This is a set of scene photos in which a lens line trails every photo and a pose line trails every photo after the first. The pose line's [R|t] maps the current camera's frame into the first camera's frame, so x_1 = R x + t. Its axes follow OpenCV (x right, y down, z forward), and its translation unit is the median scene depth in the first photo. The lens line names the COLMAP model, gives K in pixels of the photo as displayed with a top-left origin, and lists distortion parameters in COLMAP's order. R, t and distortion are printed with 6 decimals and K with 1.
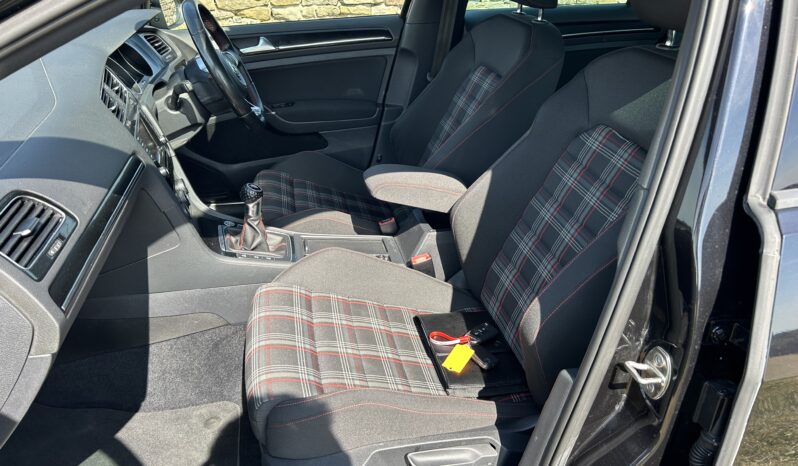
lens RADIAL K [[603.2, 0, 397.0], [0, 603.2, 236.3], [0, 0, 1]] dist [0.029269, -0.027942]
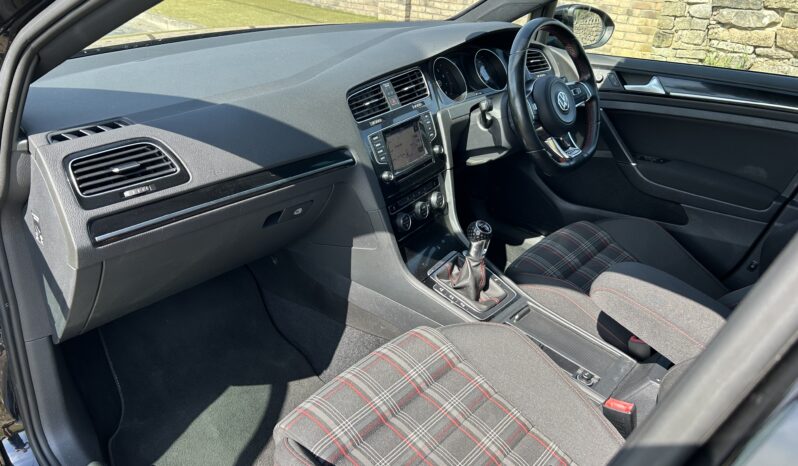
lens RADIAL K [[603.2, 0, 400.9], [0, 603.2, 227.3], [0, 0, 1]] dist [0.029269, -0.027942]
pose [[0.606029, 0.369161, -0.704591, 0.318993], [-0.400904, 0.906808, 0.130287, -0.147713], [0.687026, 0.203516, 0.697550, 0.292477]]
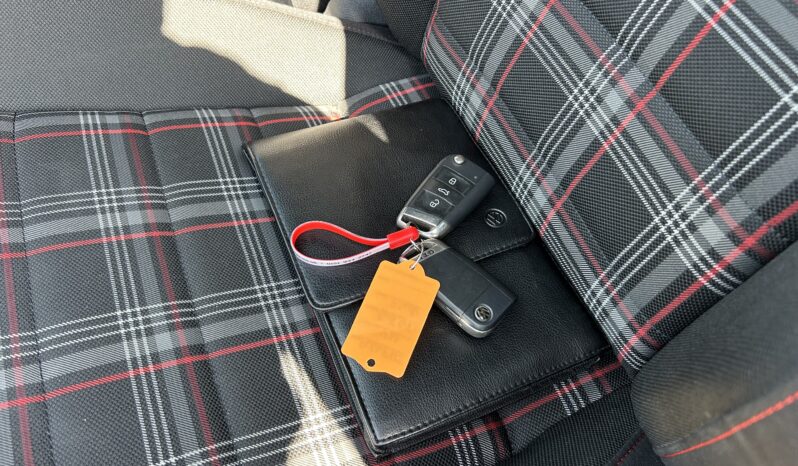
lens RADIAL K [[603.2, 0, 399.2], [0, 603.2, 235.9], [0, 0, 1]] dist [0.029269, -0.027942]
pose [[0.979691, -0.159514, 0.121493, 0.063608], [0.073655, 0.849841, 0.521867, 0.004550], [-0.186495, -0.502320, 0.844331, 0.647771]]
